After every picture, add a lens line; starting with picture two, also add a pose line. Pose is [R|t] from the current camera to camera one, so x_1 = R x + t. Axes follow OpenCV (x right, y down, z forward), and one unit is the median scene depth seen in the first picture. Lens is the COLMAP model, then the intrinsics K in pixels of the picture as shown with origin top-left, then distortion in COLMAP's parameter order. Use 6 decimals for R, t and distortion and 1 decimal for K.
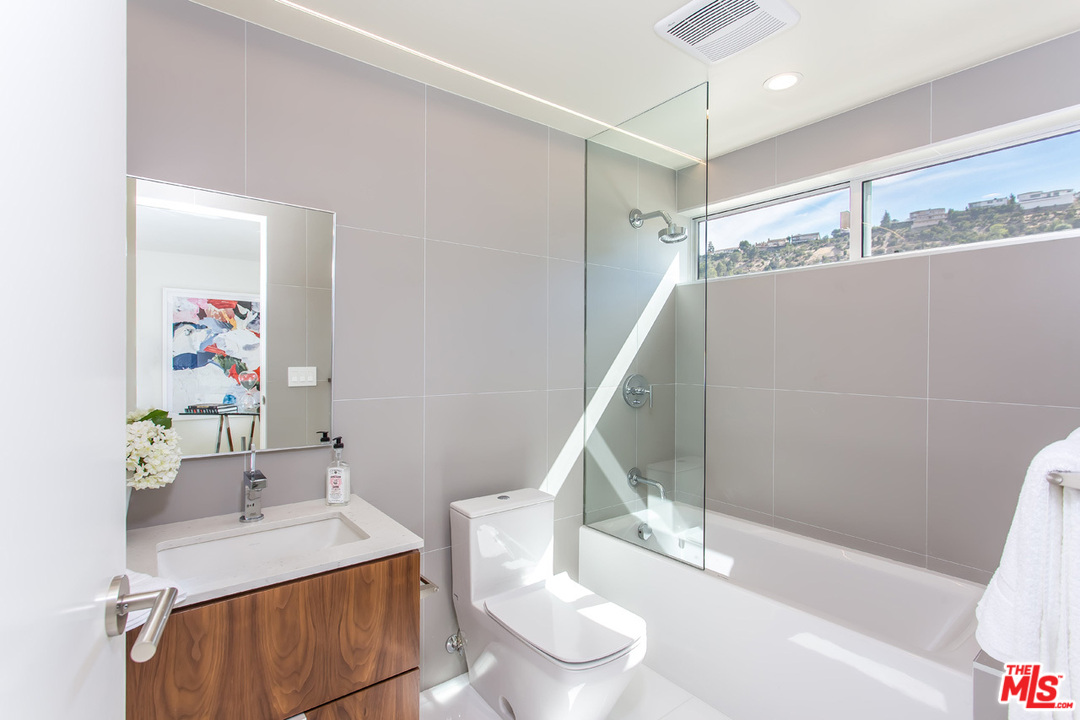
lens RADIAL K [[526.8, 0, 539.1], [0, 526.8, 358.7], [0, 0, 1]] dist [0.003659, 0.000064]
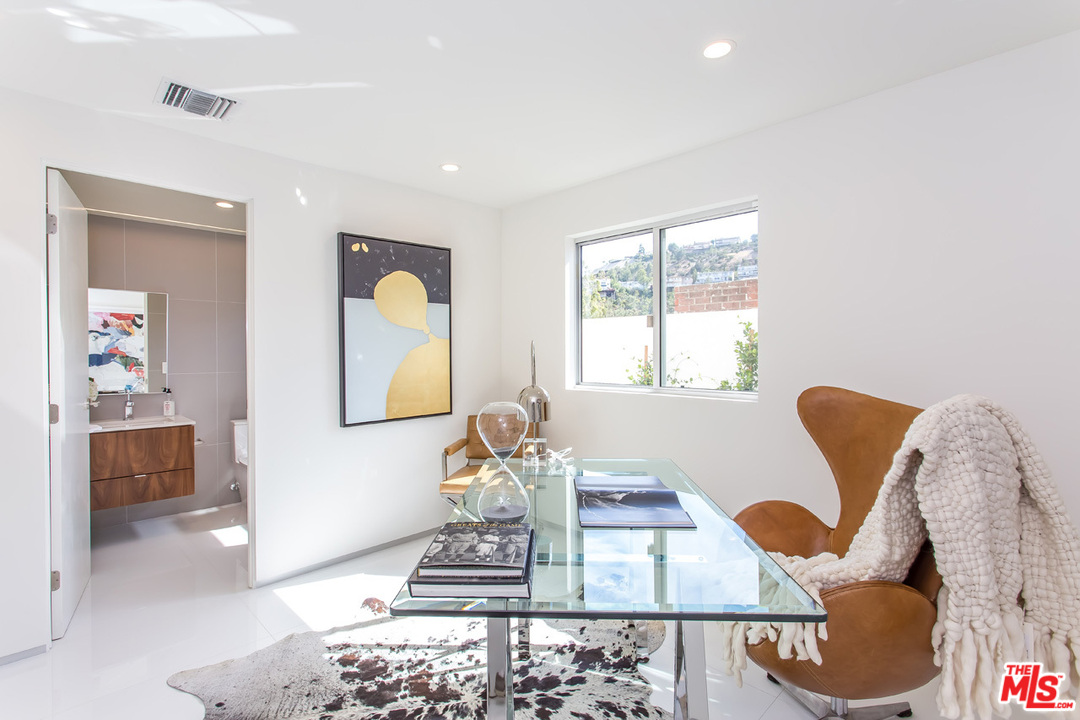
lens RADIAL K [[526.8, 0, 539.1], [0, 526.8, 358.7], [0, 0, 1]] dist [0.003659, 0.000064]
pose [[0.993006, -0.008112, 0.117786, 0.281761], [0.007811, 0.999965, 0.003014, 0.005897], [-0.117806, -0.002073, 0.993034, -0.440627]]
